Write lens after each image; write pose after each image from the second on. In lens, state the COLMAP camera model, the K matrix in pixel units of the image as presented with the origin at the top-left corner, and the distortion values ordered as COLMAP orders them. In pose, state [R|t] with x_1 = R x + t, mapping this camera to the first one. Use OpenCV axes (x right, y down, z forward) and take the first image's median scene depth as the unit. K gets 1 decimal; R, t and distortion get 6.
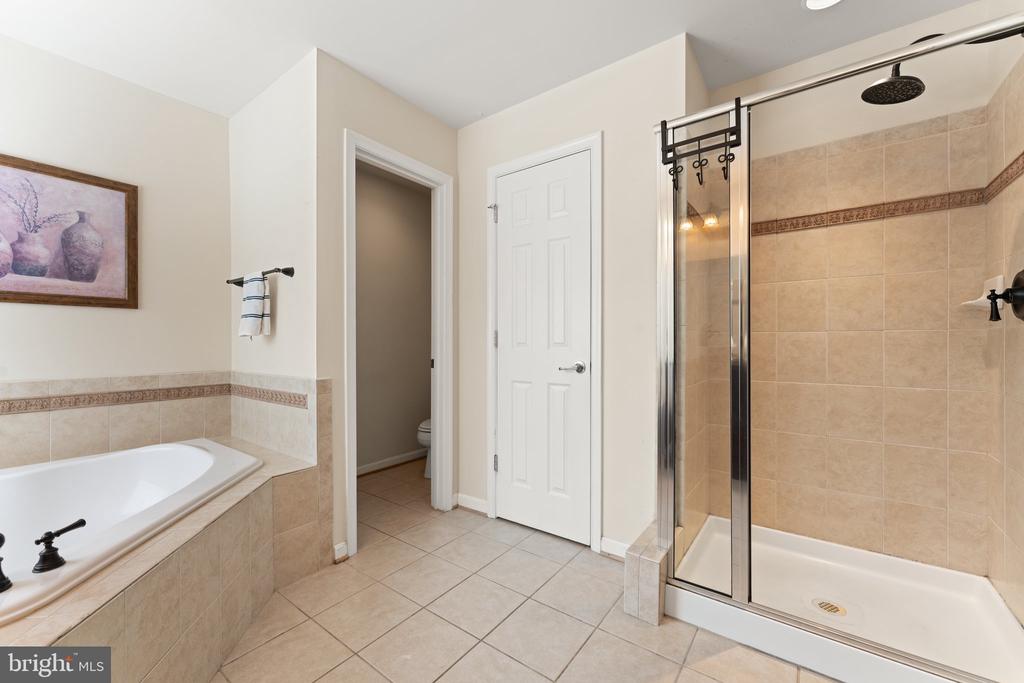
lens RADIAL K [[407.2, 0, 509.5], [0, 407.2, 344.1], [0, 0, 1]] dist [0.000142, 0.000138]
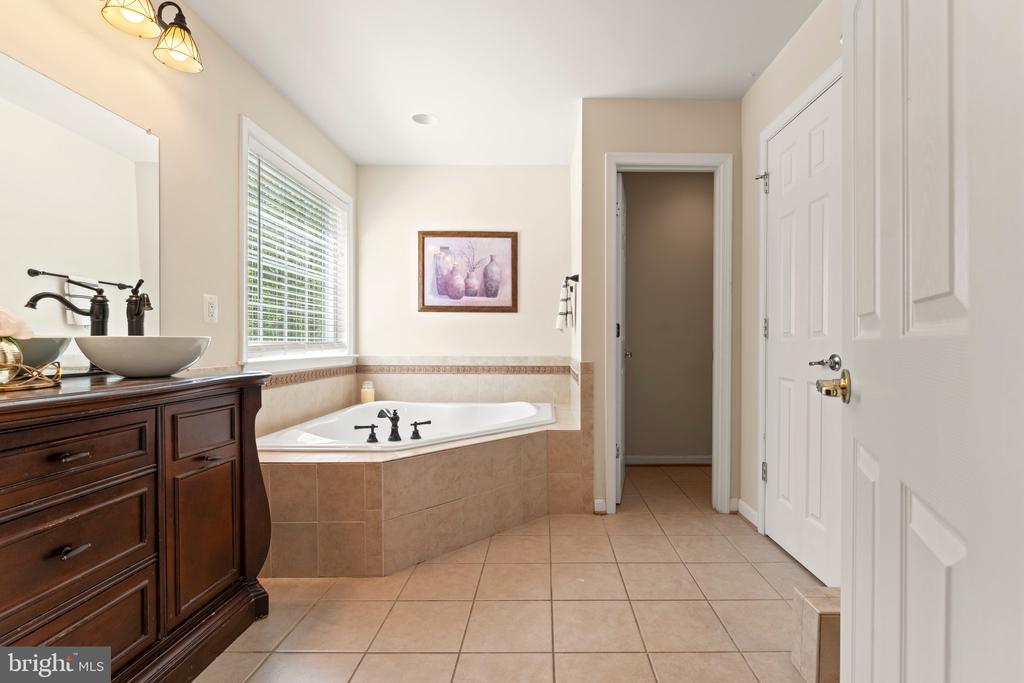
lens RADIAL K [[418.2, 0, 512.0], [0, 418.2, 341.5], [0, 0, 1]] dist [-0.000186, -0.000060]
pose [[0.610335, 0.008873, -0.792093, 0.359040], [-0.006227, 0.999960, 0.006403, 0.013829], [0.792119, 0.001024, 0.610366, 0.033868]]
